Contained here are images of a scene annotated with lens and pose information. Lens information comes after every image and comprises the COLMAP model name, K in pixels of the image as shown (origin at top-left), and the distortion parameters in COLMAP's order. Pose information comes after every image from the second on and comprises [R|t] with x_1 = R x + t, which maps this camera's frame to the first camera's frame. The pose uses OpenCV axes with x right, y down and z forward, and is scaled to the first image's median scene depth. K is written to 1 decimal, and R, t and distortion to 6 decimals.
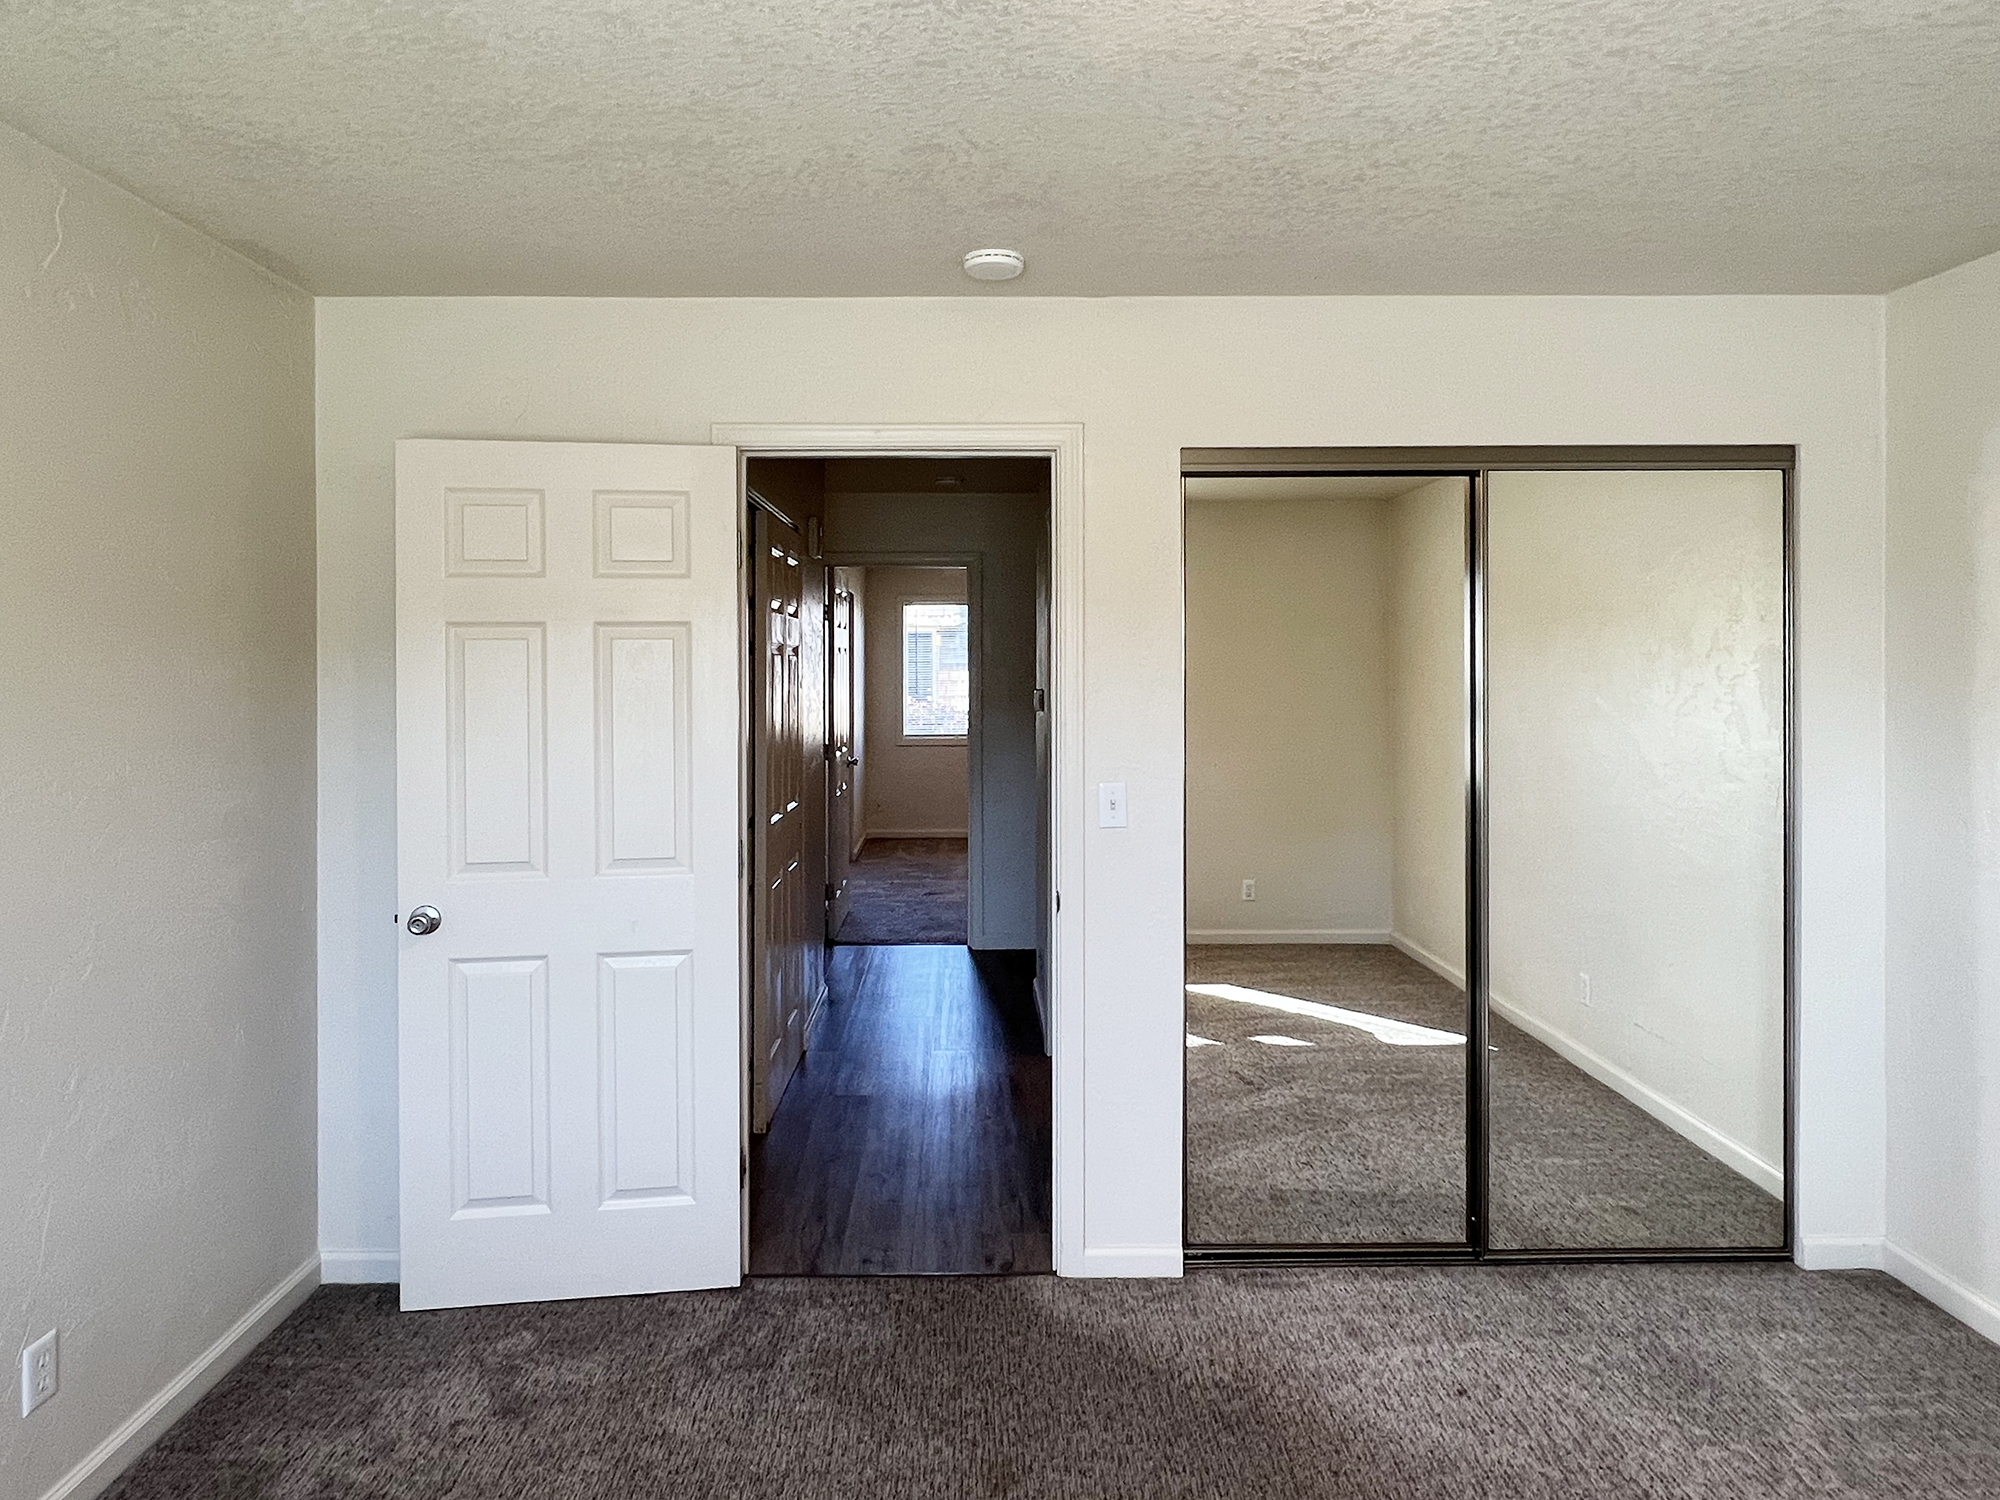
lens RADIAL K [[1229.3, 0, 993.3], [0, 1229.3, 671.5], [0, 0, 1]] dist [-0.011238, 0.001143]
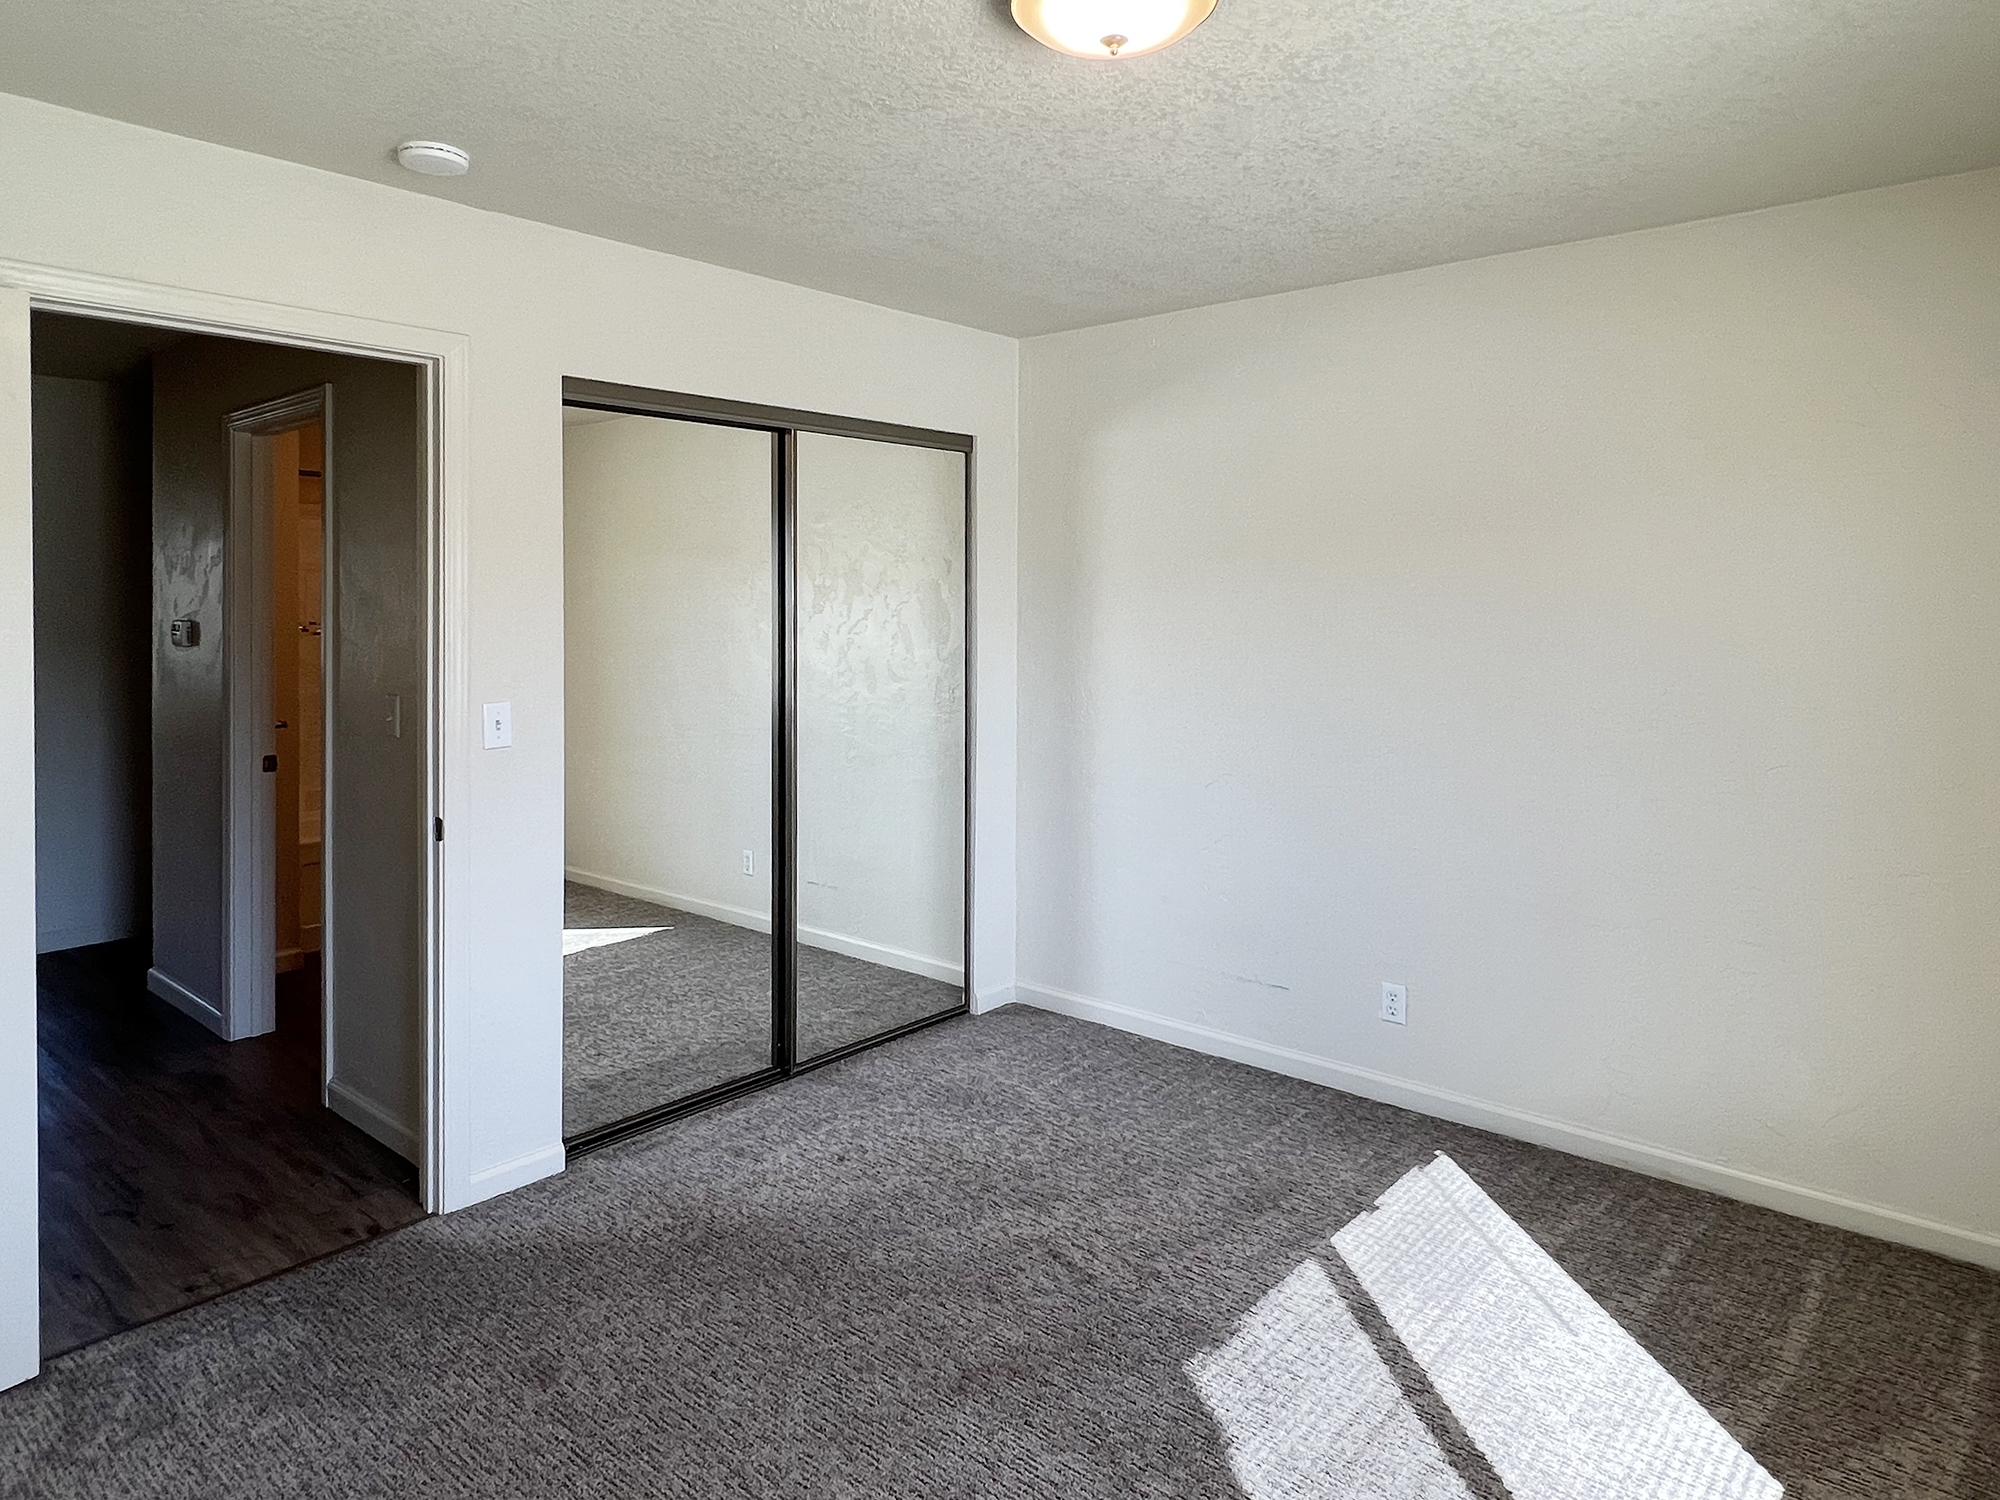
lens RADIAL K [[1229.3, 0, 993.3], [0, 1229.3, 671.5], [0, 0, 1]] dist [-0.011238, 0.001143]
pose [[0.661249, -0.036751, 0.749266, -0.386116], [0.003963, 0.998956, 0.045500, 0.020559], [-0.750156, -0.027117, 0.660705, 0.042532]]
